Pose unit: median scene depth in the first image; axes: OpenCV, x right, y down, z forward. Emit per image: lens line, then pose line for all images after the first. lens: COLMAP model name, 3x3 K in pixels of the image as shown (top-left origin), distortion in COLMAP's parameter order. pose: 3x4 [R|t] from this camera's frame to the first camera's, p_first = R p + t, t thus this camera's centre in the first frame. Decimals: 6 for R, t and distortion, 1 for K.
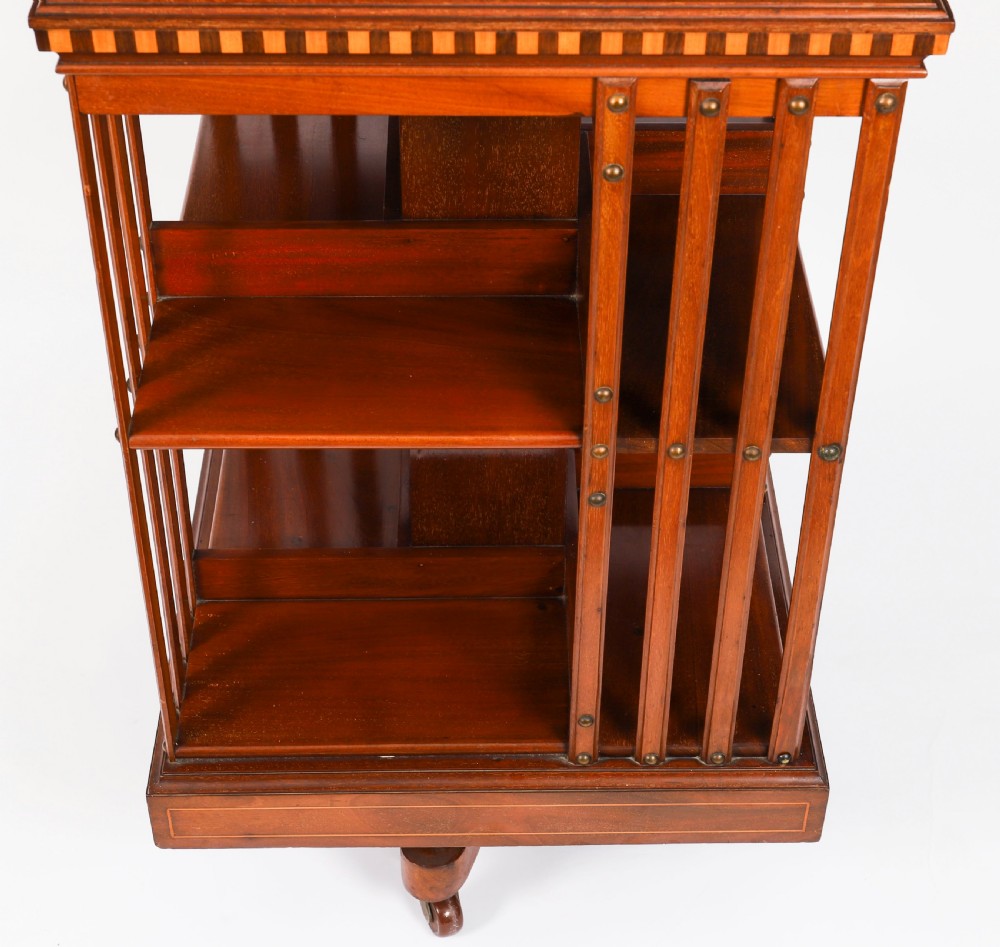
lens RADIAL K [[1952.9, 0, 544.1], [0, 1952.9, 505.2], [0, 0, 1]] dist [0.016705, 0.000000]
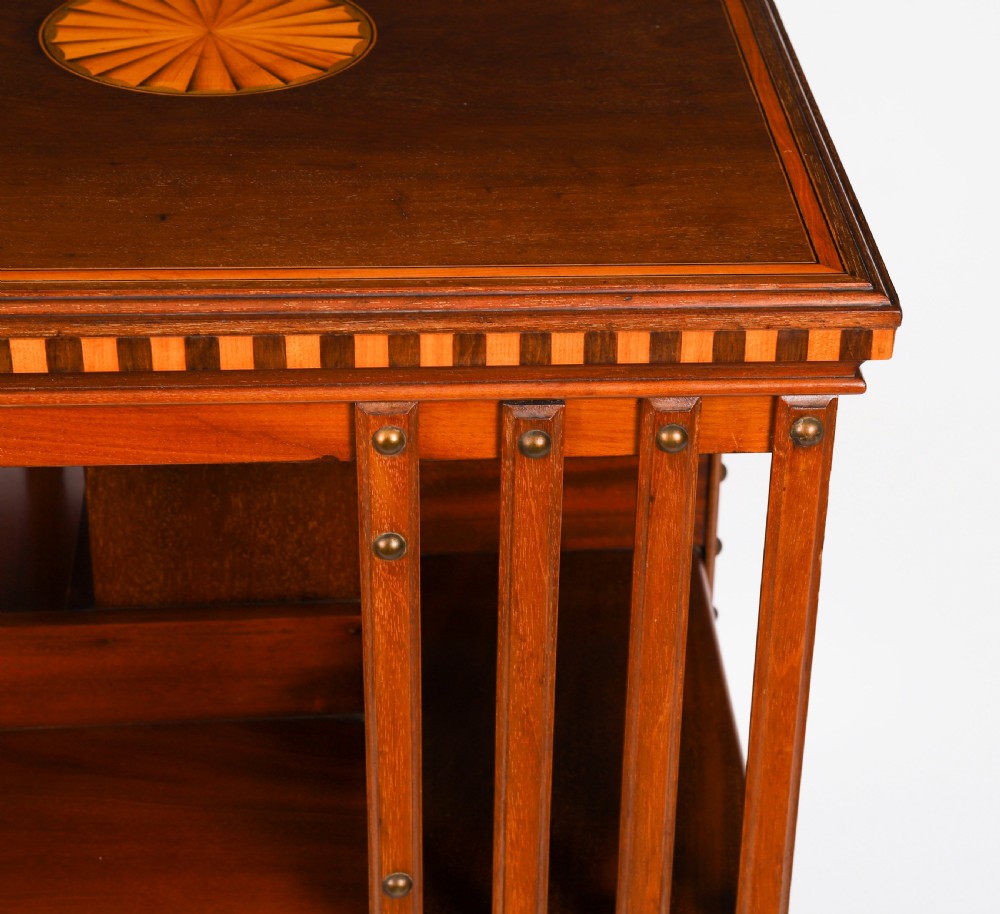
lens RADIAL K [[2541.2, 0, 700.5], [0, 2541.2, 471.8], [0, 0, 1]] dist [0.095470, 0.000000]
pose [[0.995691, -0.022779, 0.089888, 0.060103], [0.037098, 0.986257, -0.160999, -0.054679], [-0.084985, 0.163640, 0.982853, 0.165893]]
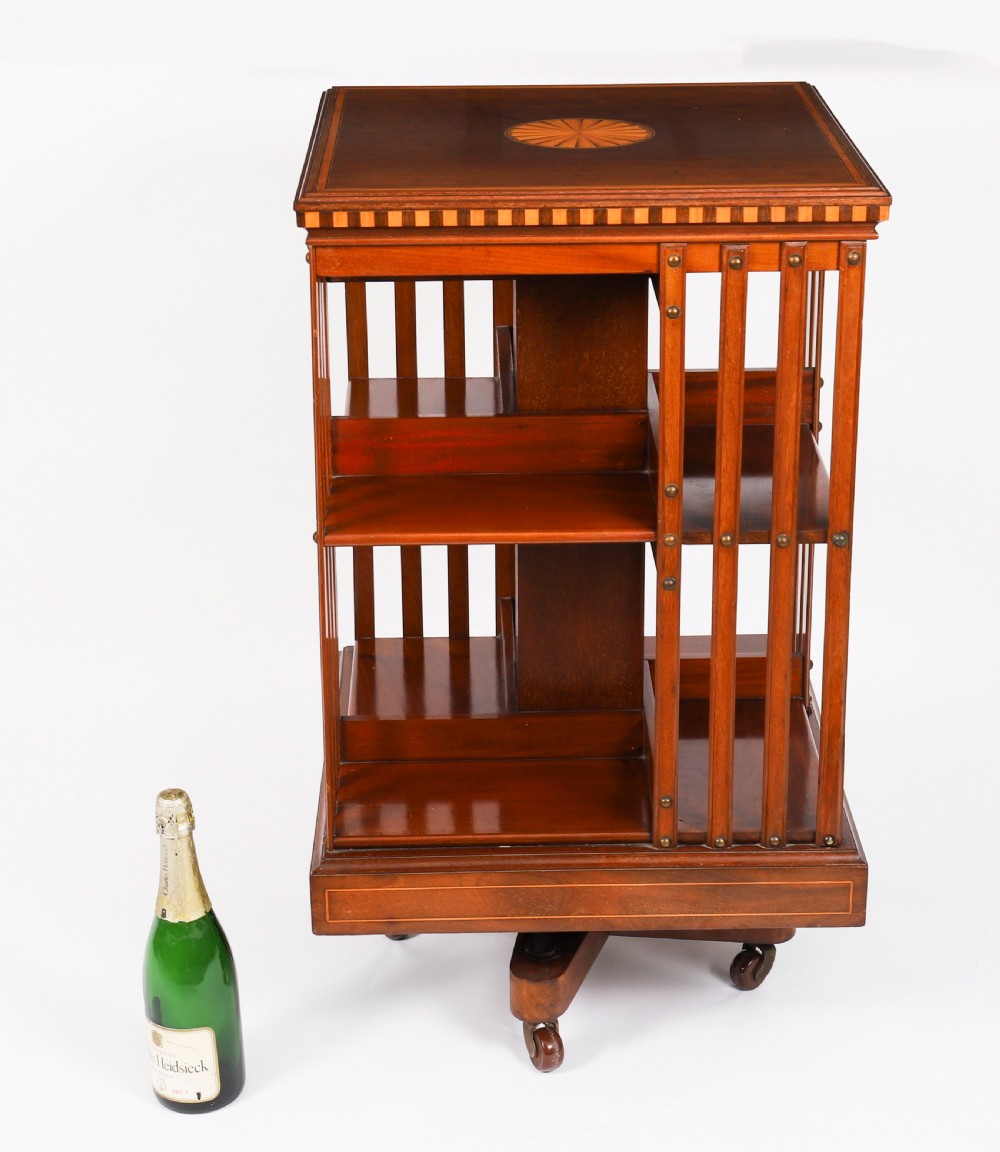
lens RADIAL K [[2655.3, 0, 540.6], [0, 2655.3, 503.1], [0, 0, 1]] dist [0.020590, 0.000000]
pose [[0.999717, -0.022246, -0.008383, -0.049066], [0.017815, 0.934530, -0.355438, 0.650617], [0.015741, 0.355188, 0.934662, -0.792882]]
